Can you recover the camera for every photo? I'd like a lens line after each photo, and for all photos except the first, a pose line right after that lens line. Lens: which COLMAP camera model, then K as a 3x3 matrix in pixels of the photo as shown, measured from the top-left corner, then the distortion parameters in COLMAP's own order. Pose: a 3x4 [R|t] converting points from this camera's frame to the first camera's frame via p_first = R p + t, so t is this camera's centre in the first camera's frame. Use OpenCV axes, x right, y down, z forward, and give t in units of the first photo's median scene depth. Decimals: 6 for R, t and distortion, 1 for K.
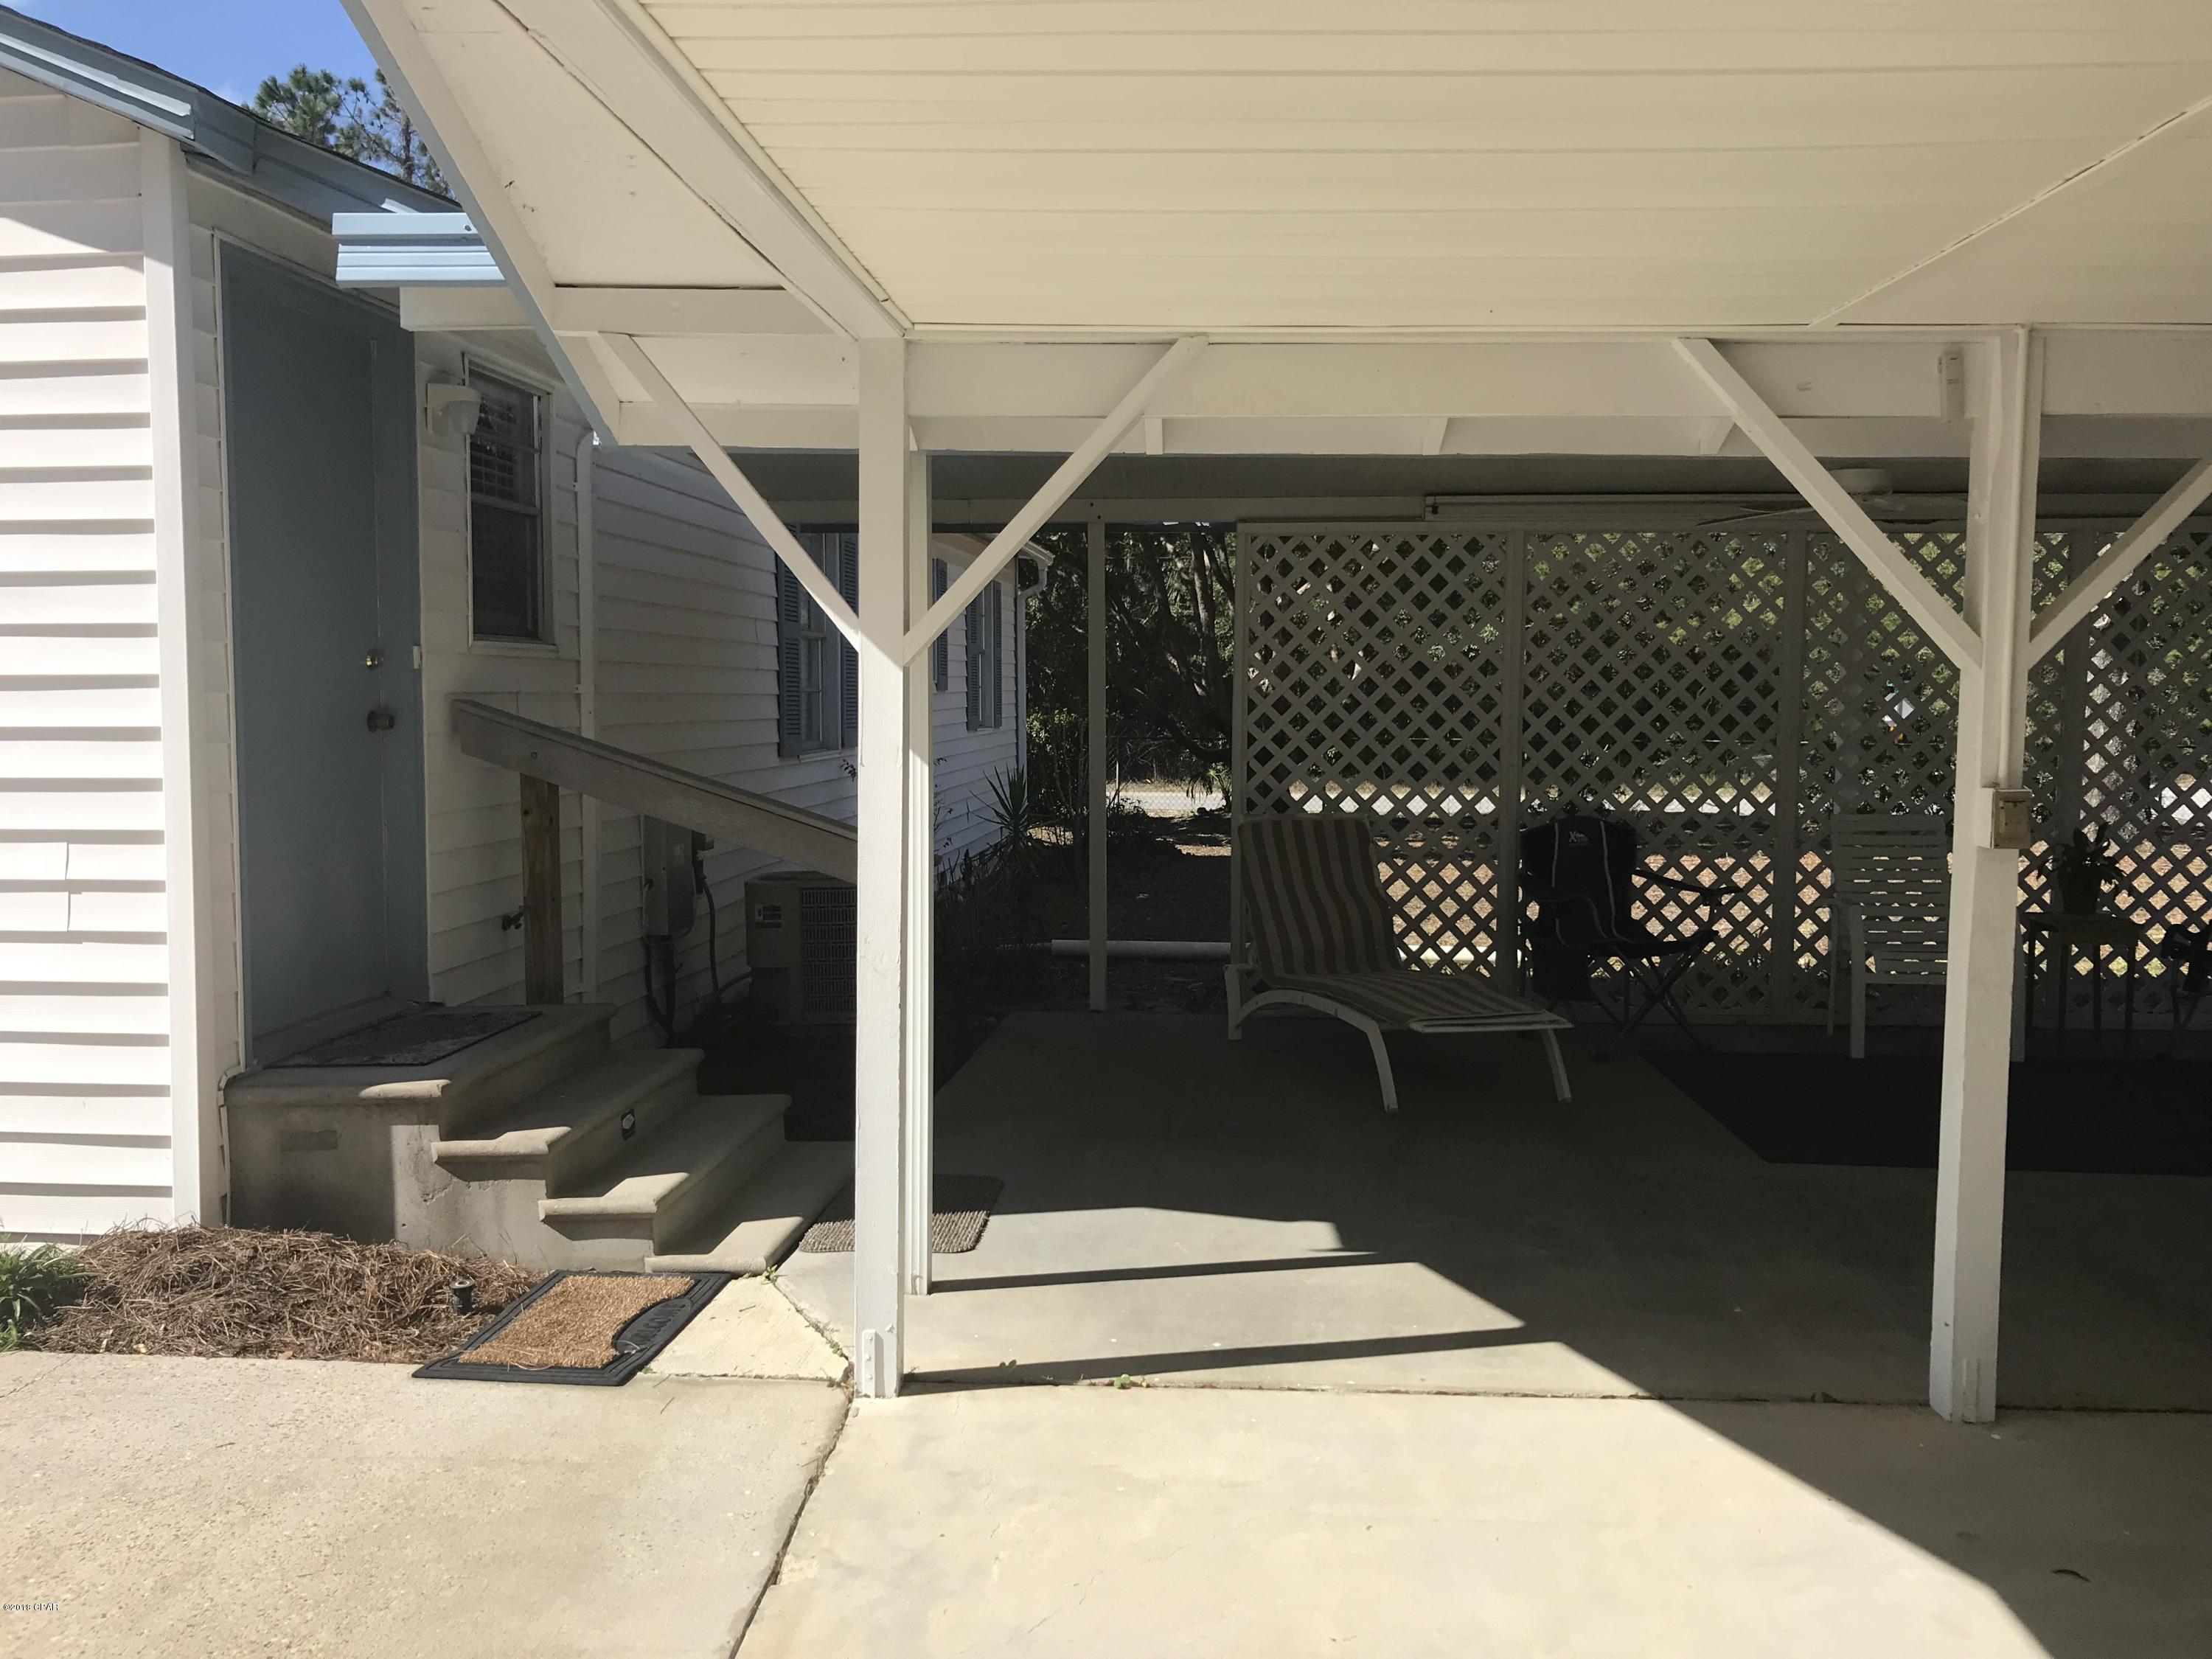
lens RADIAL K [[1831.4, 0, 1100.2], [0, 1831.4, 826.0], [0, 0, 1]] dist [0.025578, -0.026022]
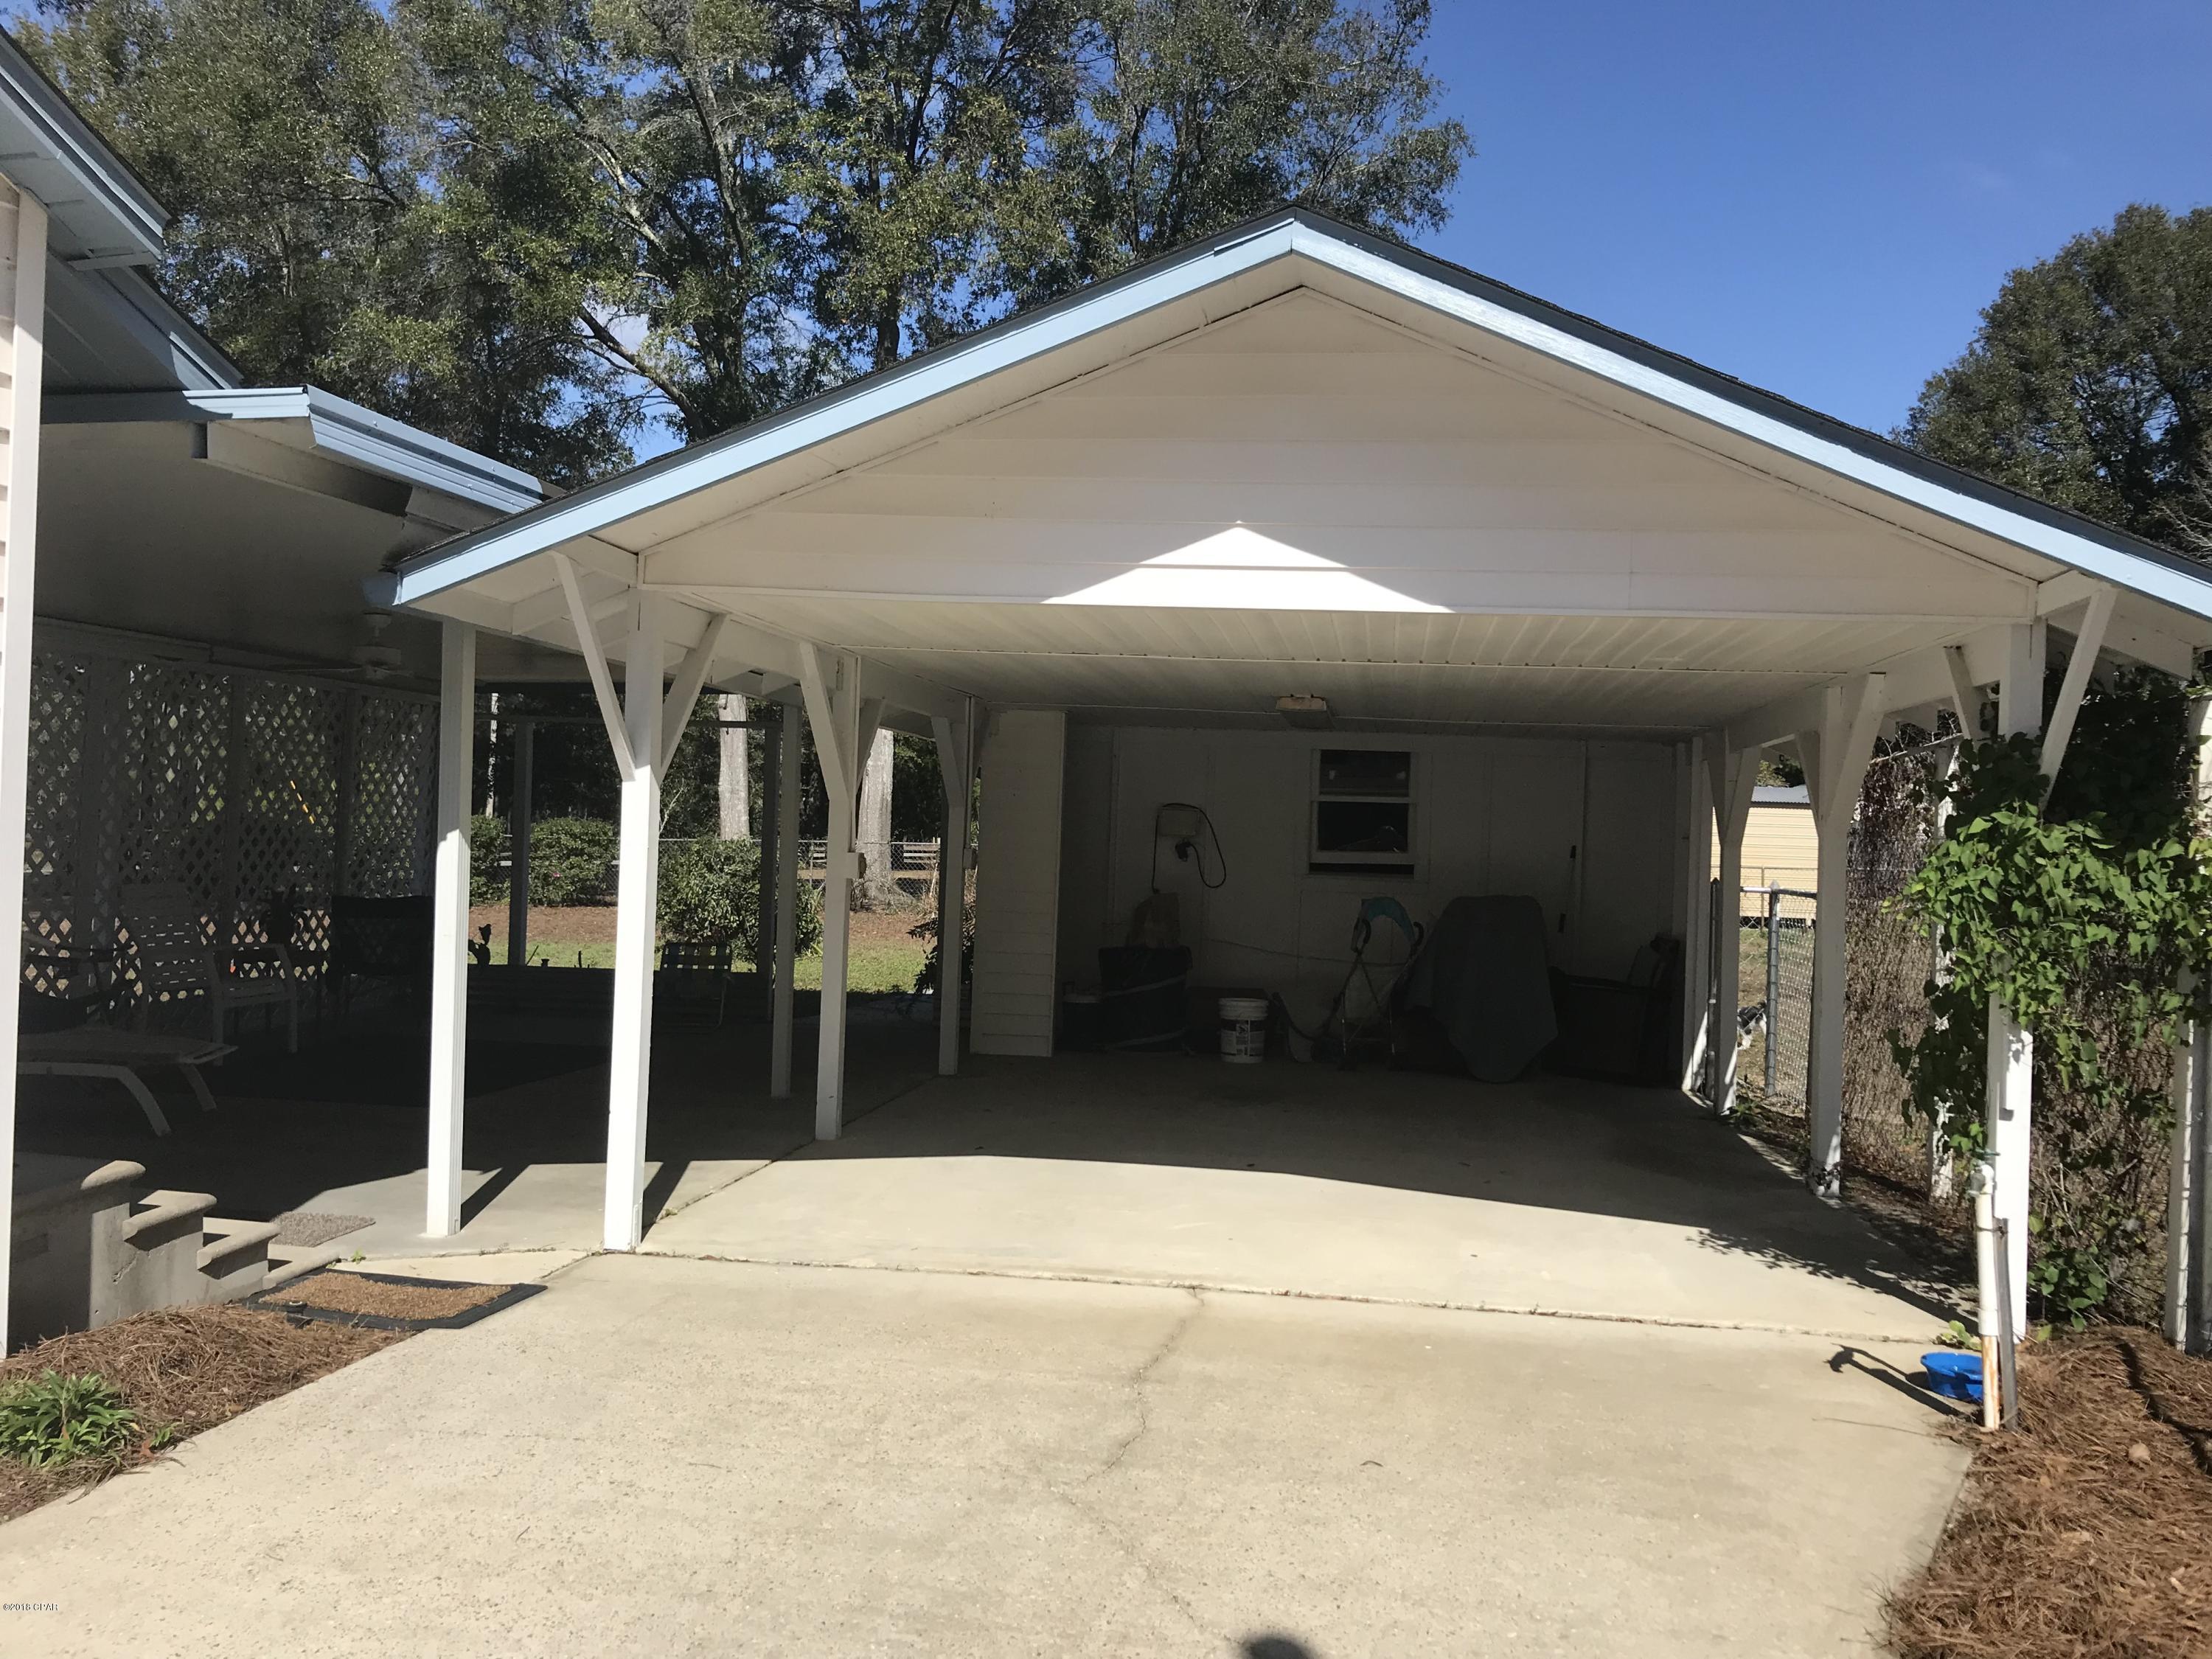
lens RADIAL K [[1831.4, 0, 1111.3], [0, 1831.4, 830.9], [0, 0, 1]] dist [0.025578, -0.026022]
pose [[0.122828, -0.004723, 0.992417, -1.324577], [0.043568, 0.999050, -0.000638, -0.021432], [-0.991471, 0.043316, 0.122917, 0.315680]]
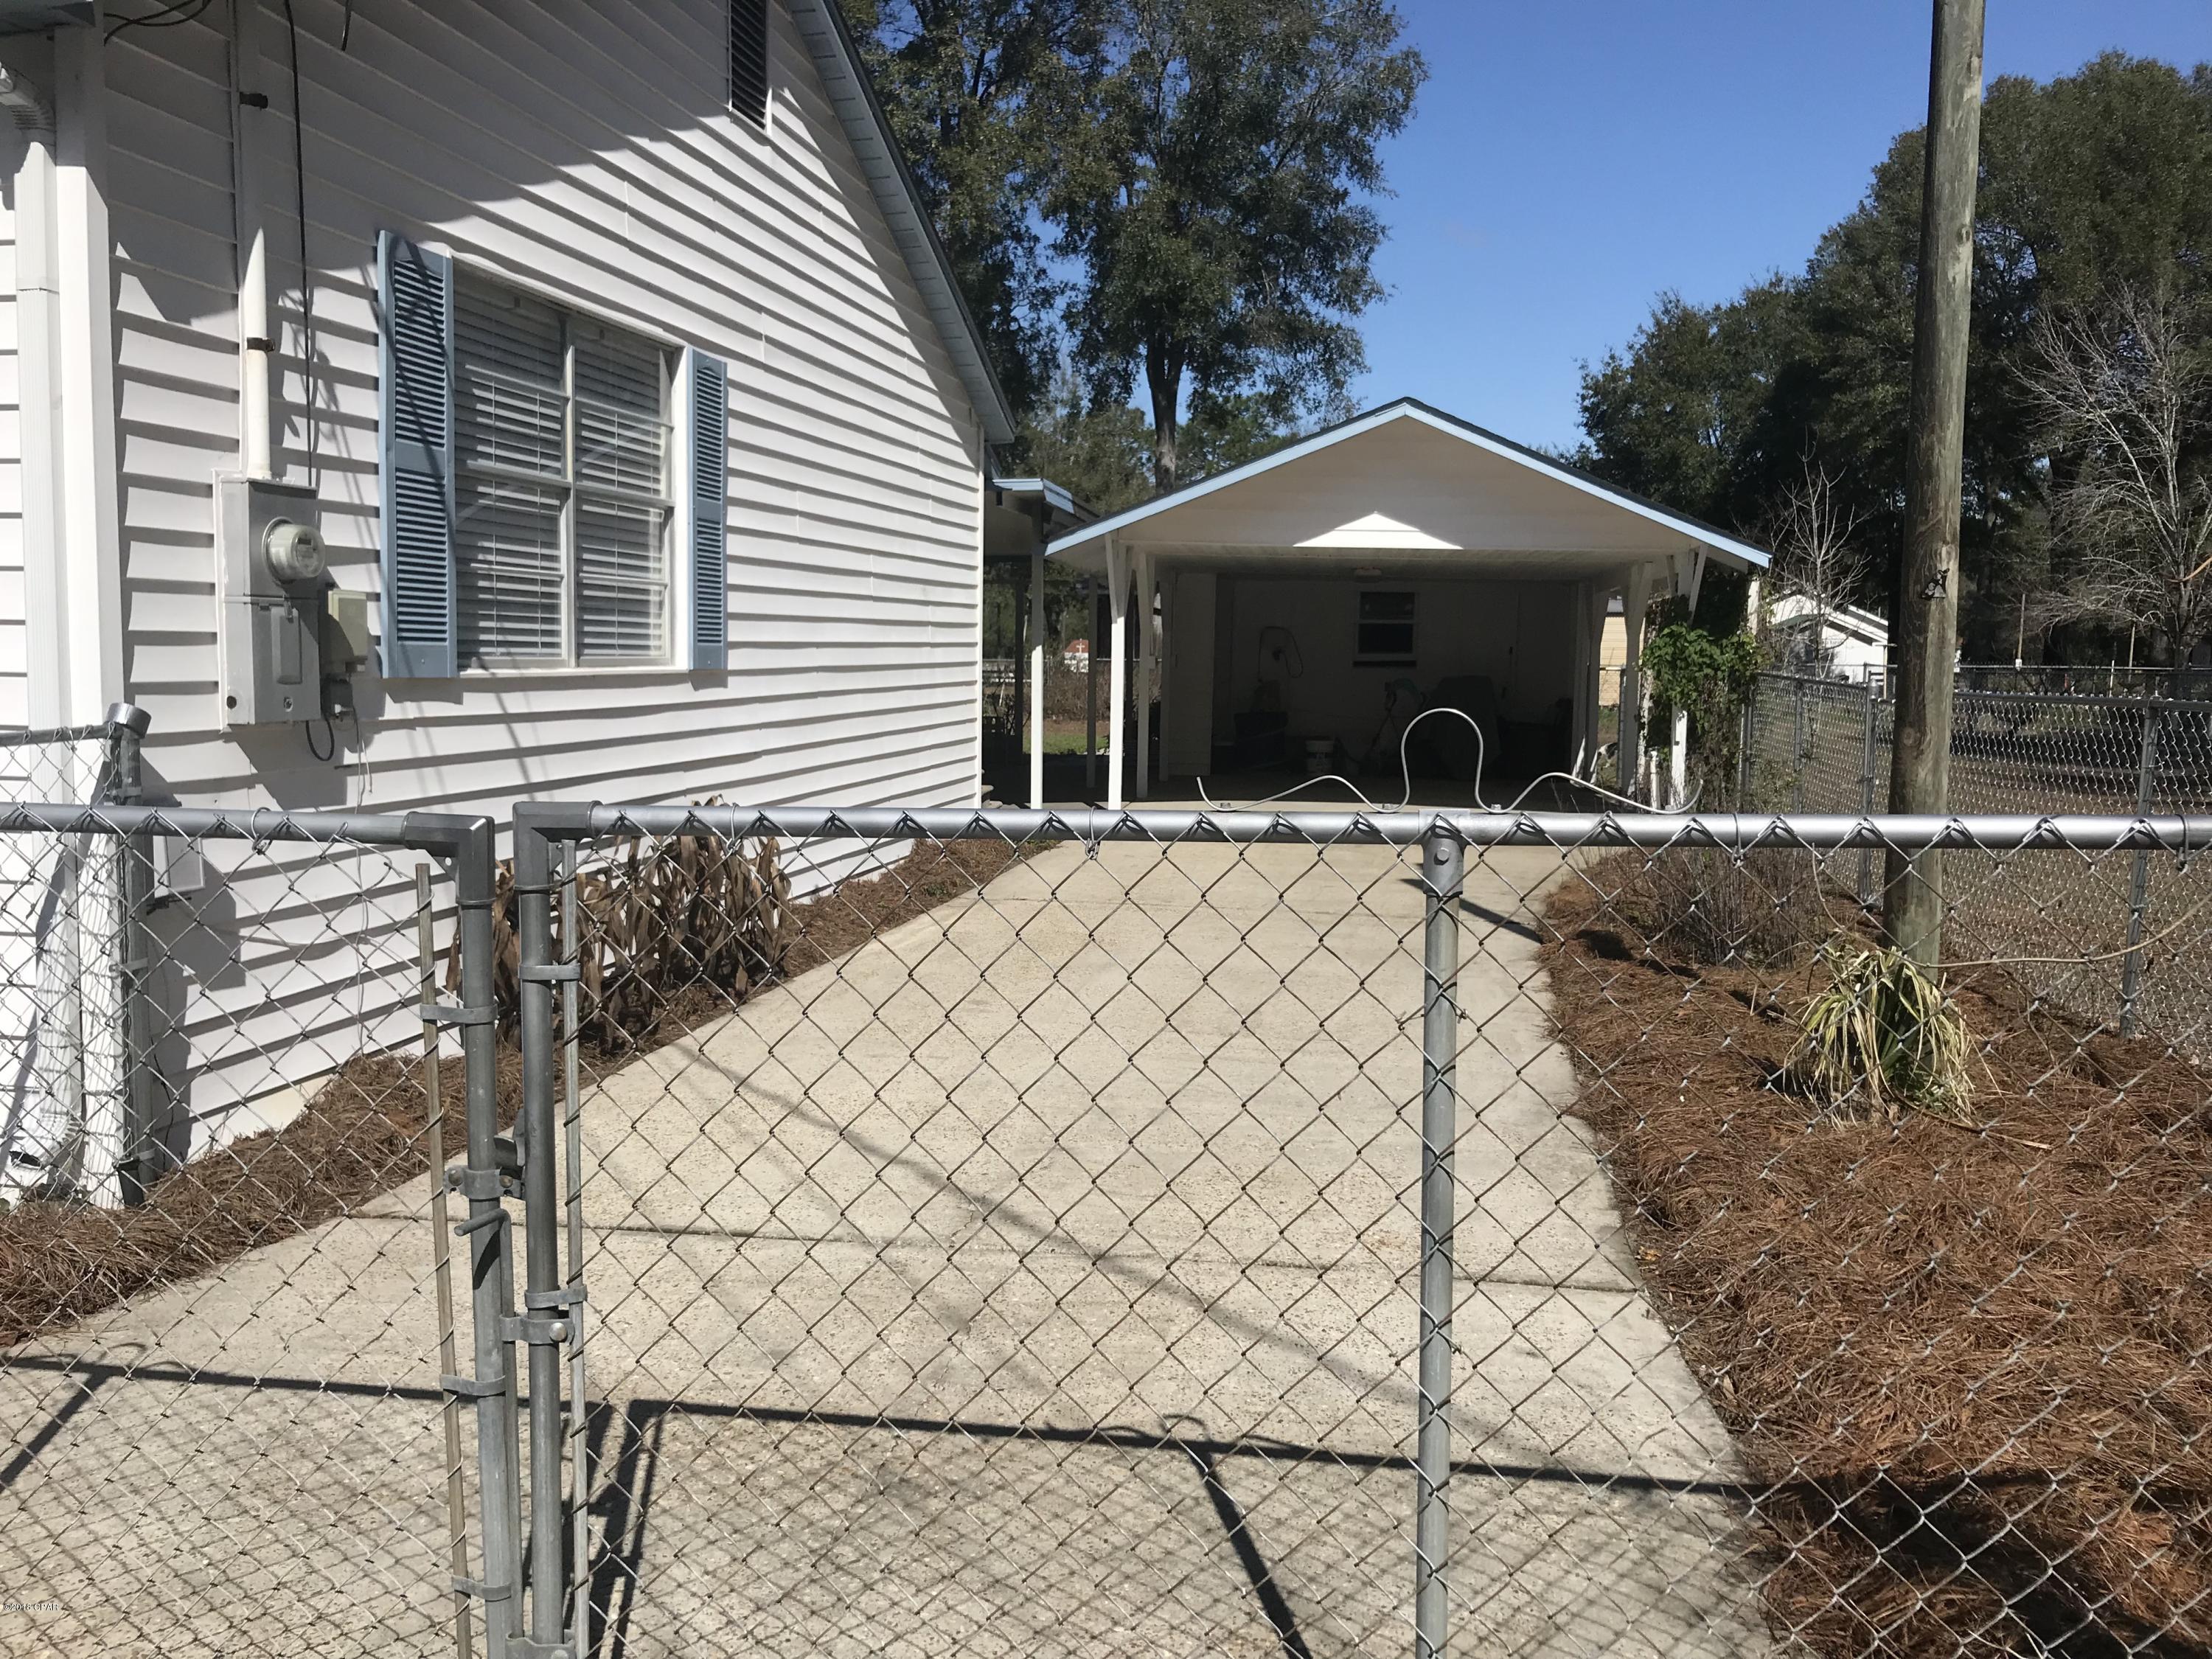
lens RADIAL K [[1831.4, 0, 1100.7], [0, 1831.4, 828.8], [0, 0, 1]] dist [0.025578, -0.026022]
pose [[0.095520, -0.103337, 0.990049, -2.828909], [0.063110, 0.993225, 0.097579, -0.029945], [-0.993425, 0.053161, 0.101395, 0.501736]]
